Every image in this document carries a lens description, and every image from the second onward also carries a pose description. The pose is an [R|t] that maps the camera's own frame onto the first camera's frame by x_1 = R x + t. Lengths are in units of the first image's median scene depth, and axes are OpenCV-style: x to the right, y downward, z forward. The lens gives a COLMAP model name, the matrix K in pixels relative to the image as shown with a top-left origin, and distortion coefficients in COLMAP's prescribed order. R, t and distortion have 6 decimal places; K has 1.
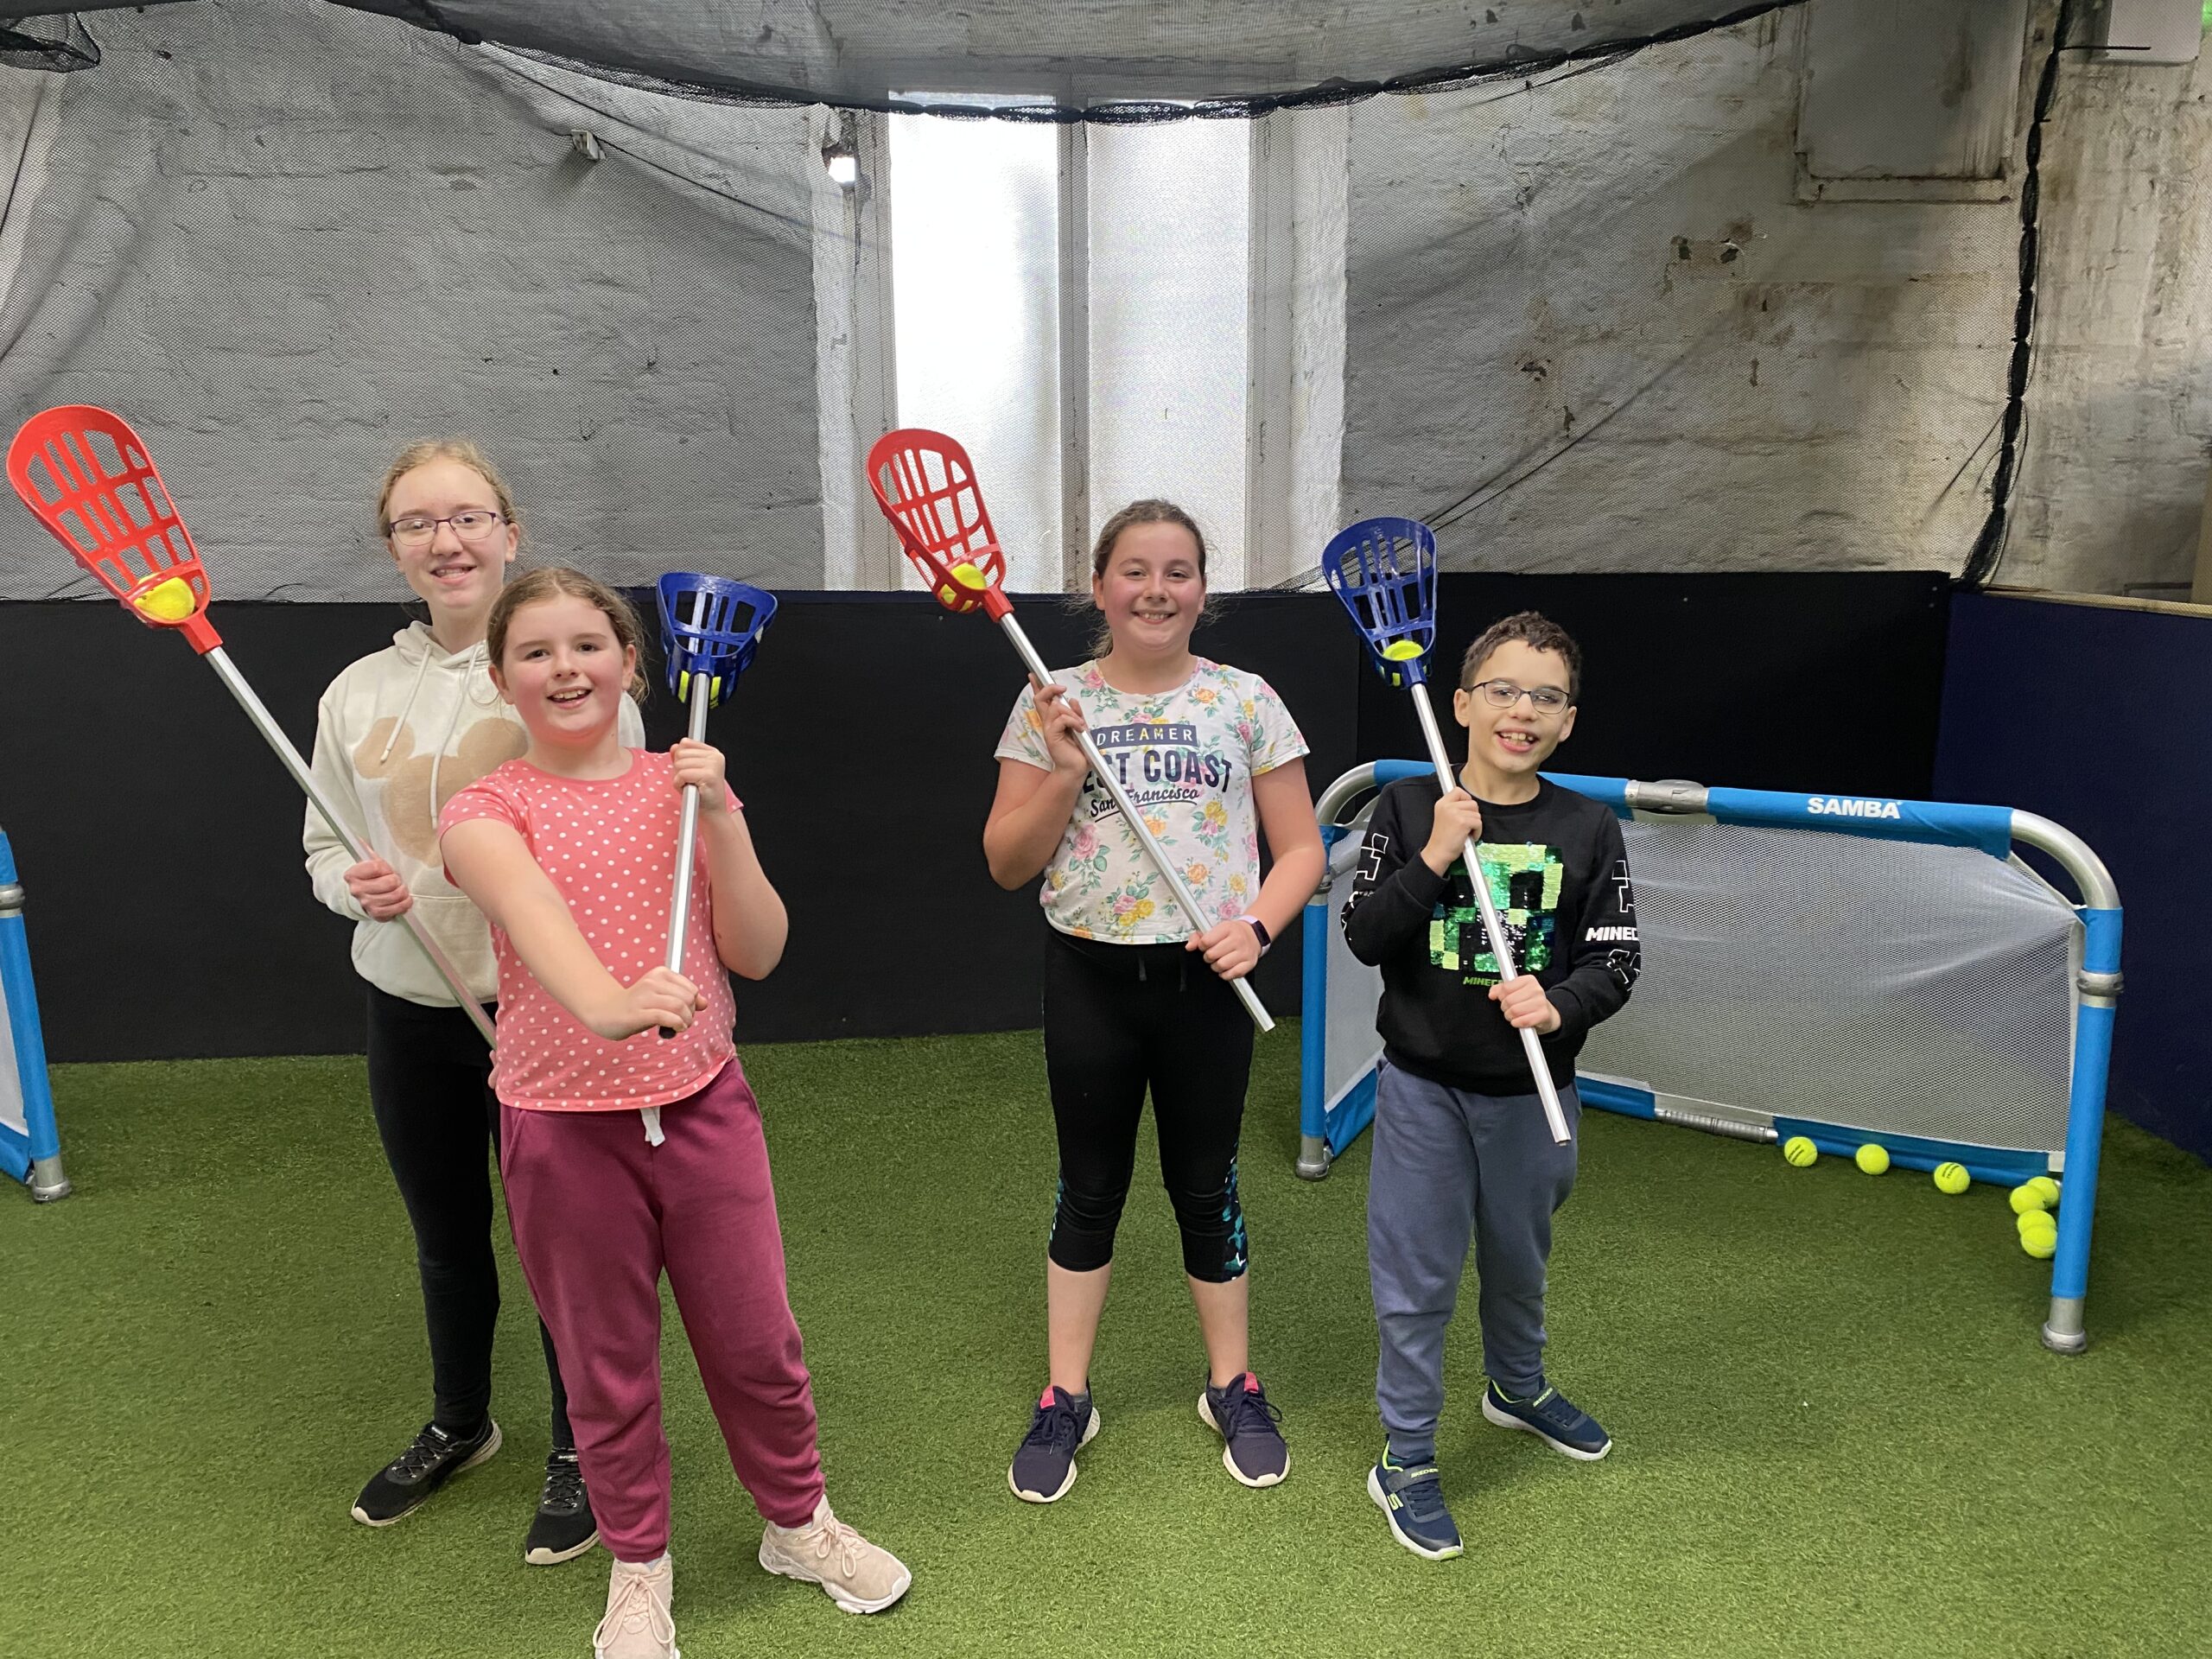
lens RADIAL K [[1666.7, 0, 1098.9], [0, 1666.7, 826.3], [0, 0, 1]] dist [0.028592, -0.007881]
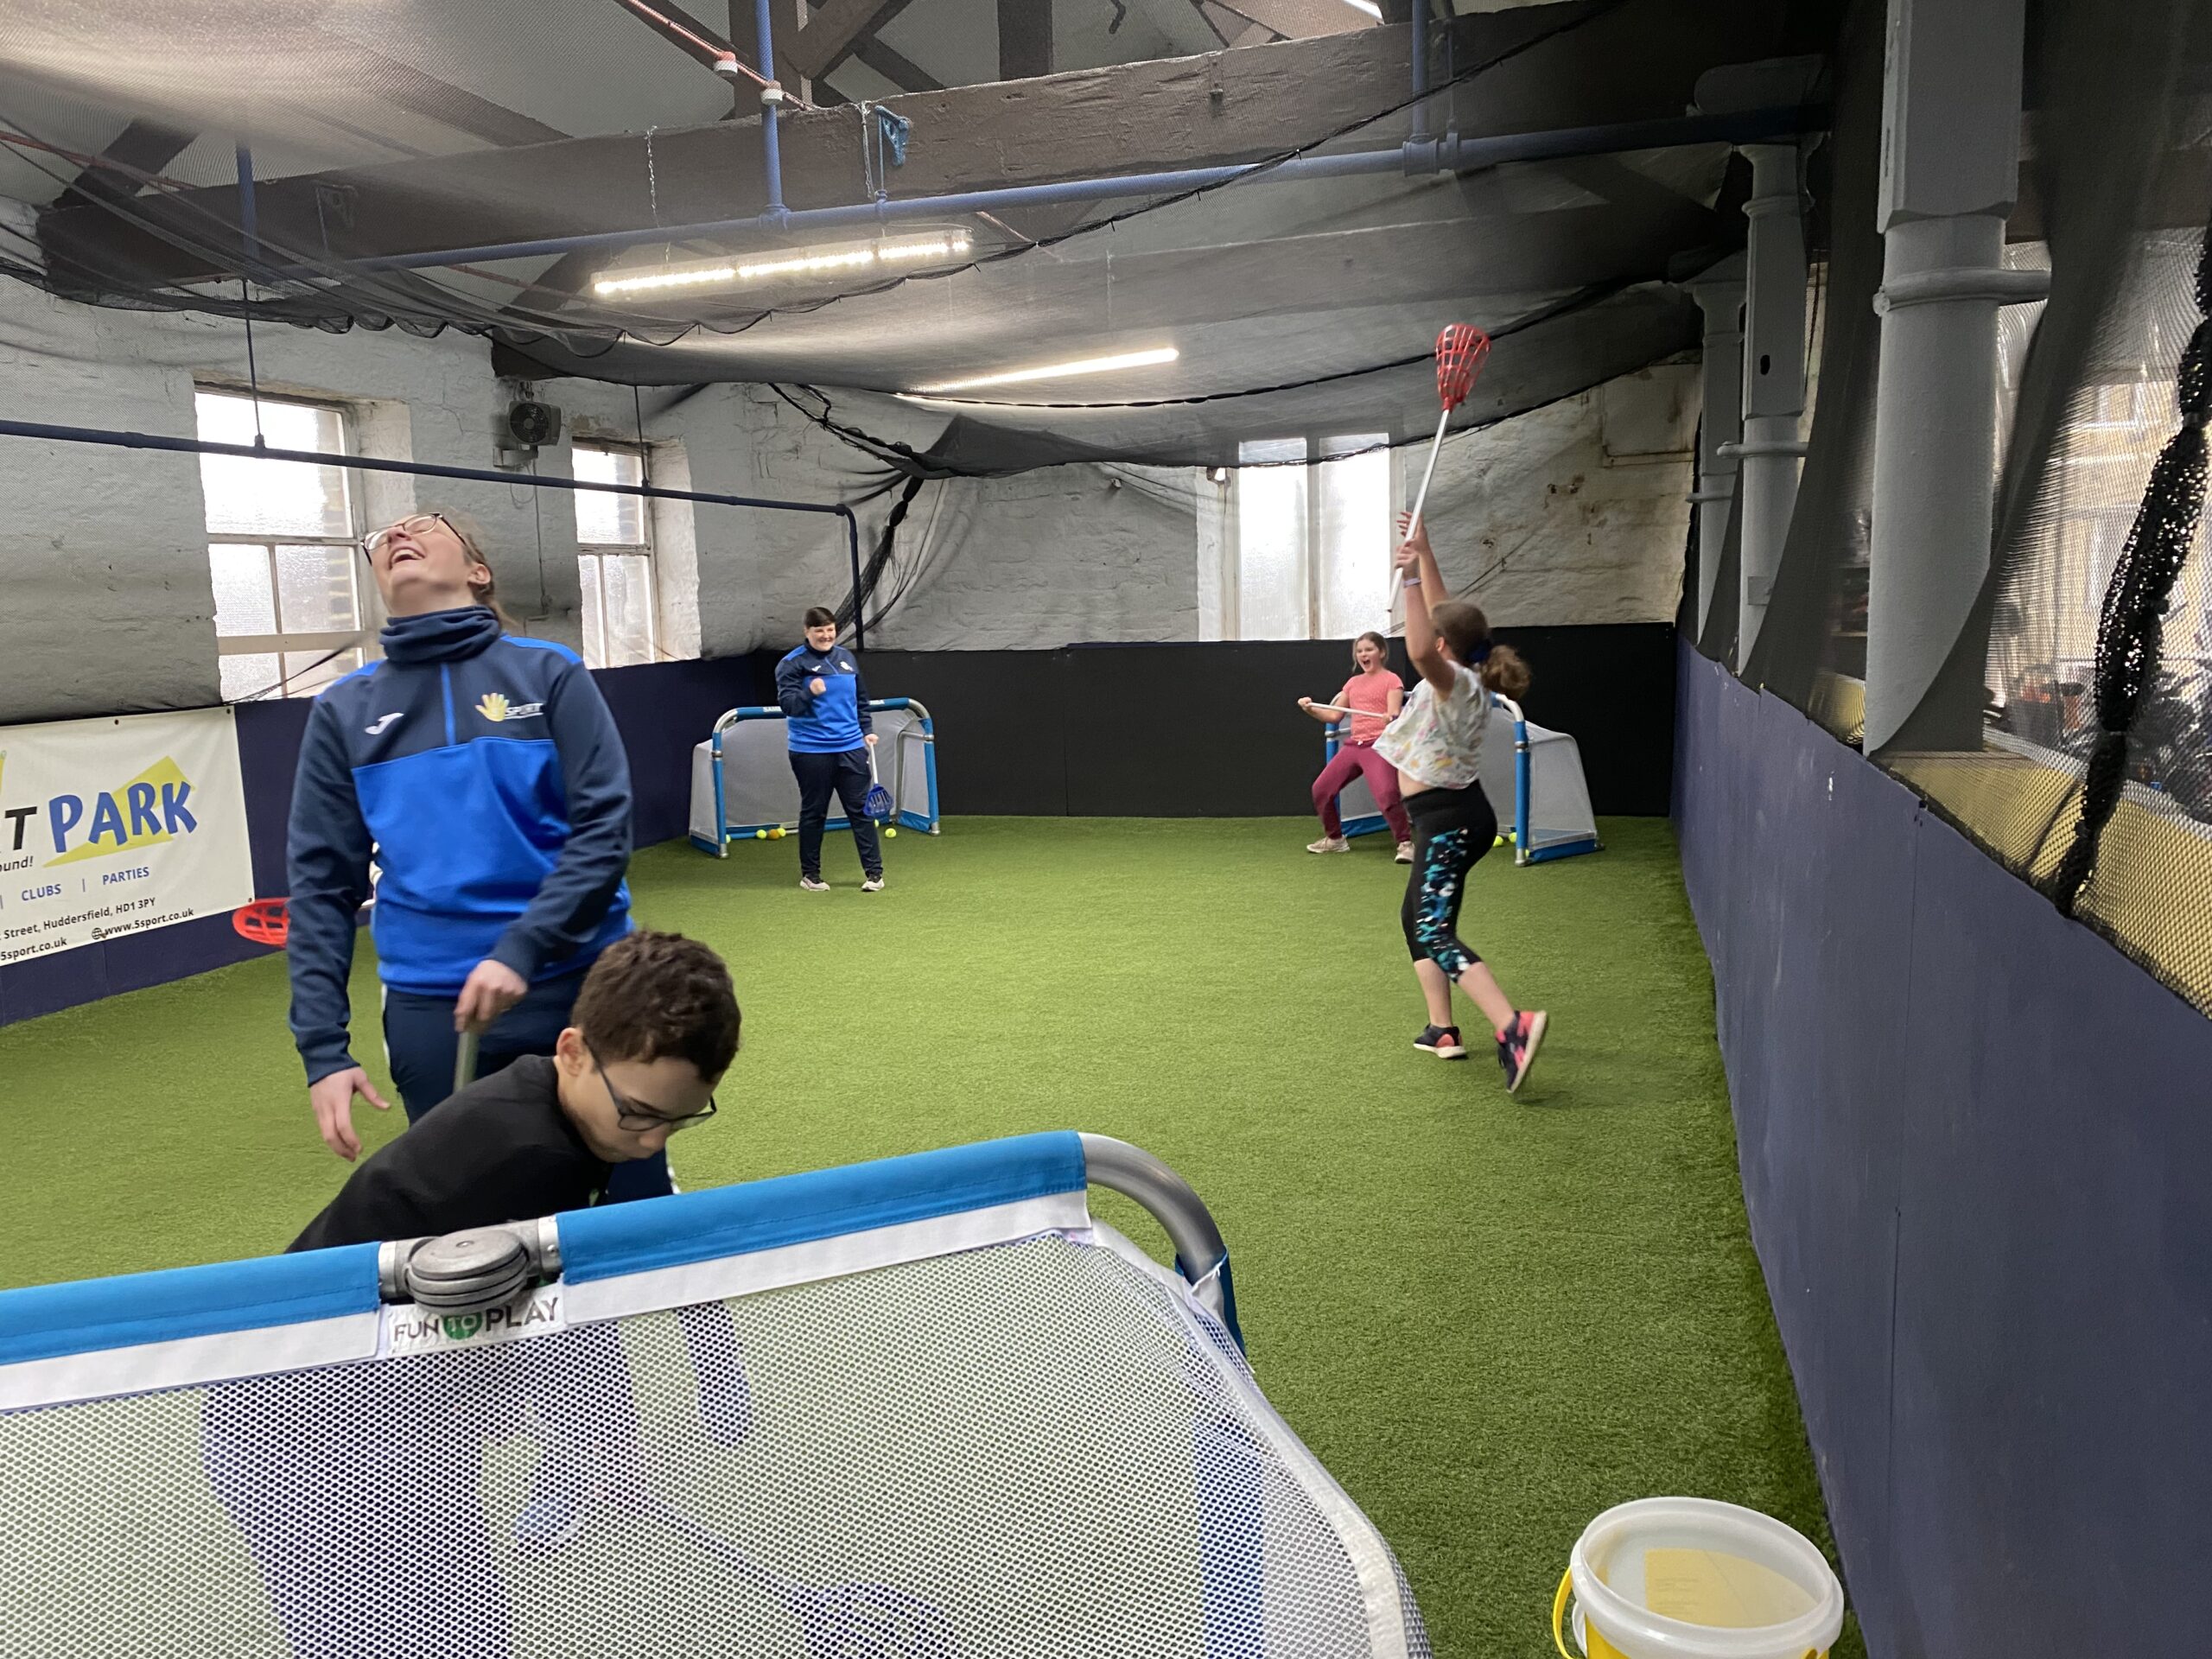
lens RADIAL K [[1666.7, 0, 1107.7], [0, 1666.7, 831.8], [0, 0, 1]] dist [0.028592, -0.007881]
pose [[0.923516, 0.017591, -0.383156, 0.680430], [-0.041713, 0.997629, -0.054737, 0.290095], [0.381285, 0.066533, 0.922060, -1.371693]]
